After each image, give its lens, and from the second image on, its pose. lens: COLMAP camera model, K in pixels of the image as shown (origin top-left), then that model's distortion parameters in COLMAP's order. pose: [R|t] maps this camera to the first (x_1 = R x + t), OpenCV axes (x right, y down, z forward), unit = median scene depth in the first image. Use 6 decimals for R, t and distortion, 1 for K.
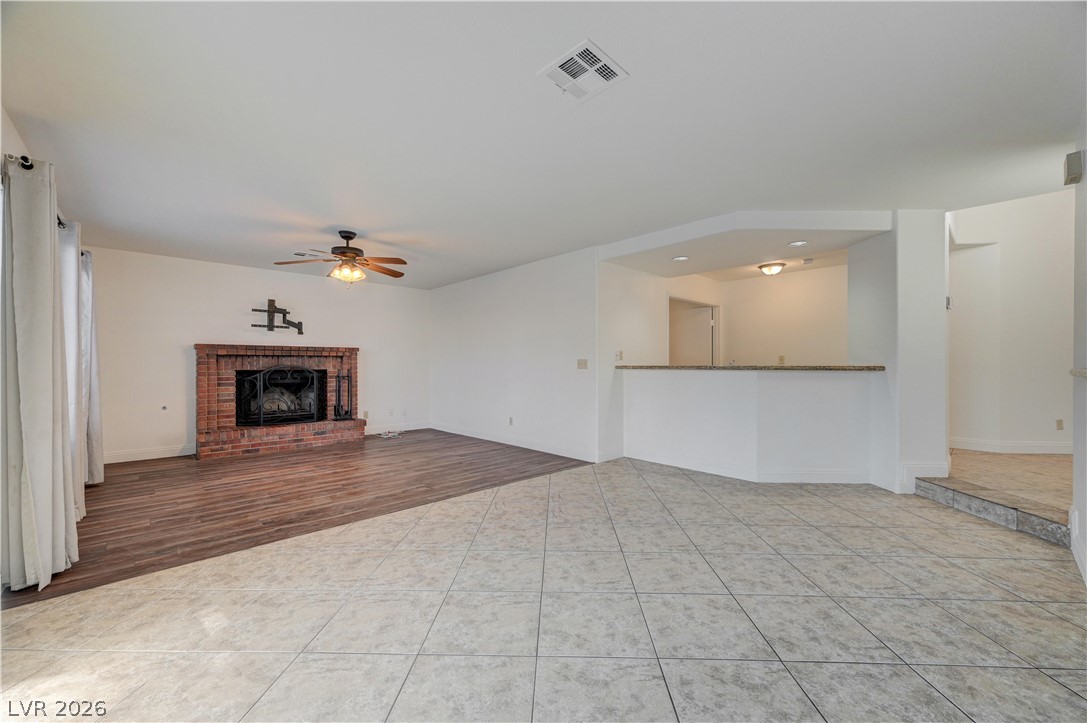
lens RADIAL K [[429.5, 0, 544.9], [0, 429.5, 364.5], [0, 0, 1]] dist [-0.000382, 0.000168]
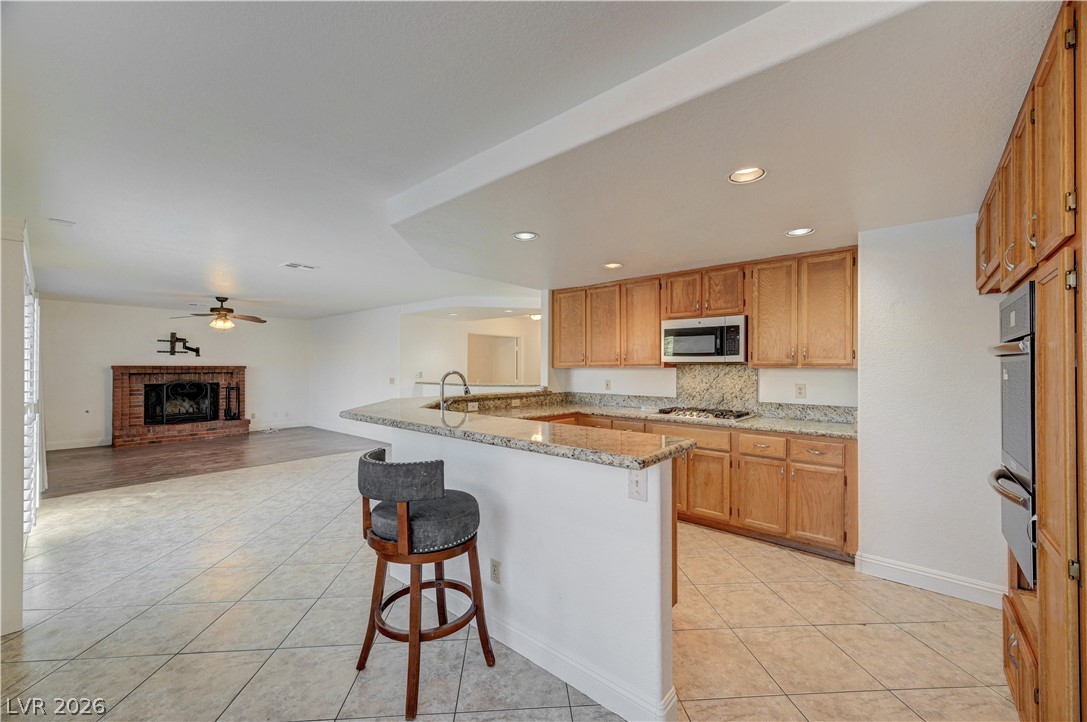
lens RADIAL K [[429.5, 0, 544.9], [0, 429.5, 364.0], [0, 0, 1]] dist [-0.000382, 0.000168]
pose [[0.993888, 0.004716, 0.110288, 0.408164], [-0.004125, 0.999976, -0.005594, -0.048719], [-0.110312, 0.005105, 0.993884, -0.515122]]
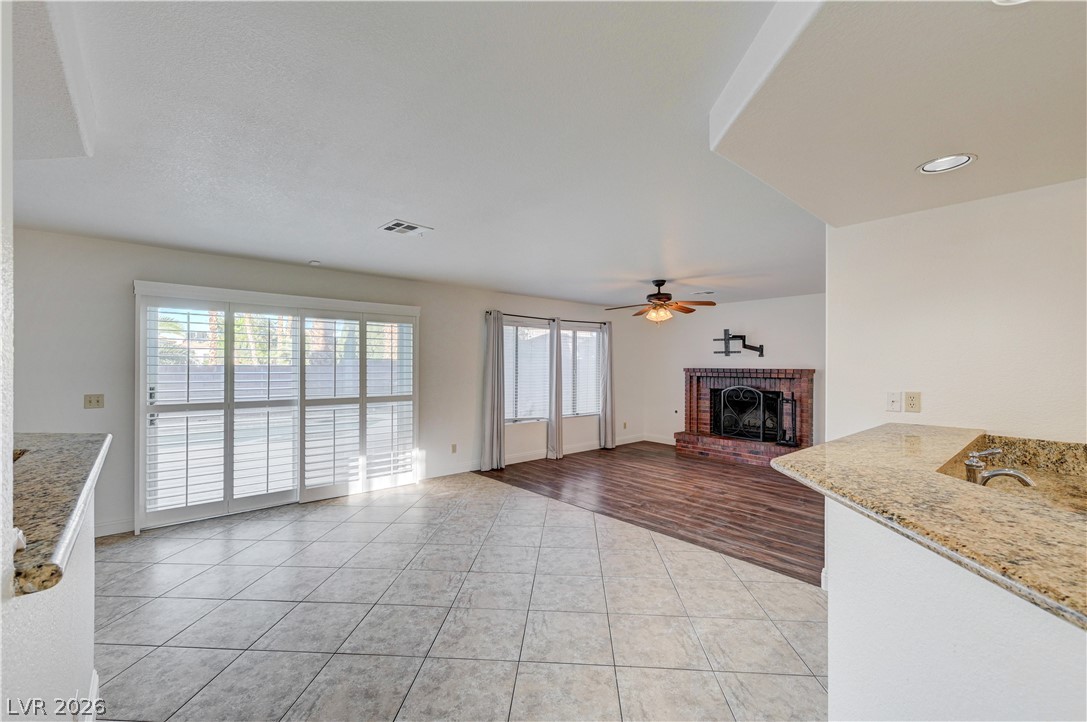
lens RADIAL K [[452.5, 0, 543.5], [0, 452.5, 361.0], [0, 0, 1]] dist [0.000092, -0.000146]
pose [[-0.031464, -0.005593, -0.999489, 0.626054], [-0.002289, 0.999982, -0.005524, -0.058136], [0.999502, 0.002114, -0.031477, 0.552120]]
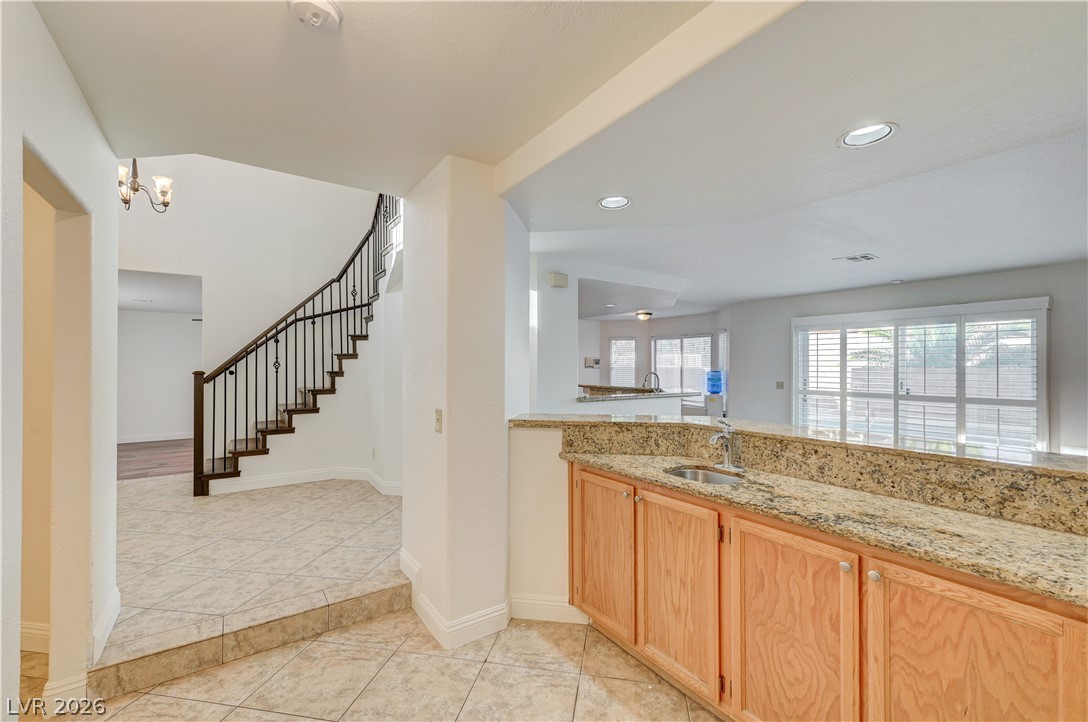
lens RADIAL K [[450.5, 0, 537.9], [0, 450.5, 364.2], [0, 0, 1]] dist [-0.007317, -0.000146]
pose [[-0.989160, 0.000028, 0.146838, 0.459415], [-0.000759, 0.999986, -0.005304, -0.052536], [-0.146836, -0.005358, -0.989146, 1.187436]]
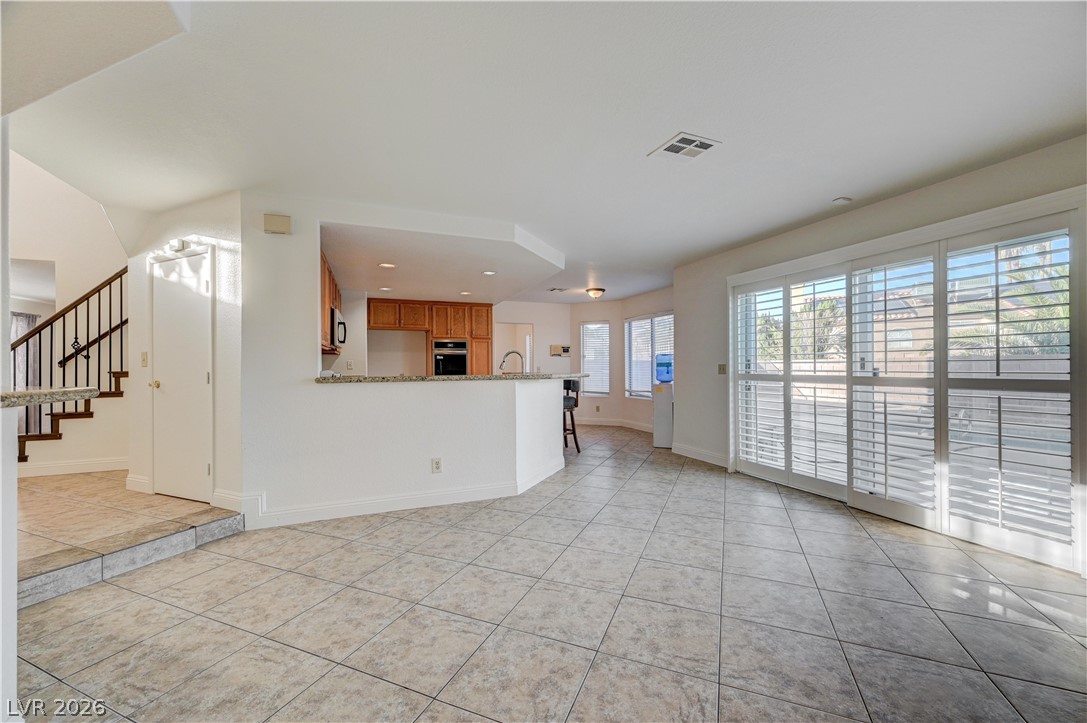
lens RADIAL K [[429.5, 0, 544.9], [0, 429.5, 364.5], [0, 0, 1]] dist [-0.000382, 0.000168]
pose [[-0.932171, 0.010569, 0.361864, 0.004679], [0.008521, 0.999937, -0.007254, -0.007583], [-0.361918, -0.003679, -0.932203, 0.824473]]
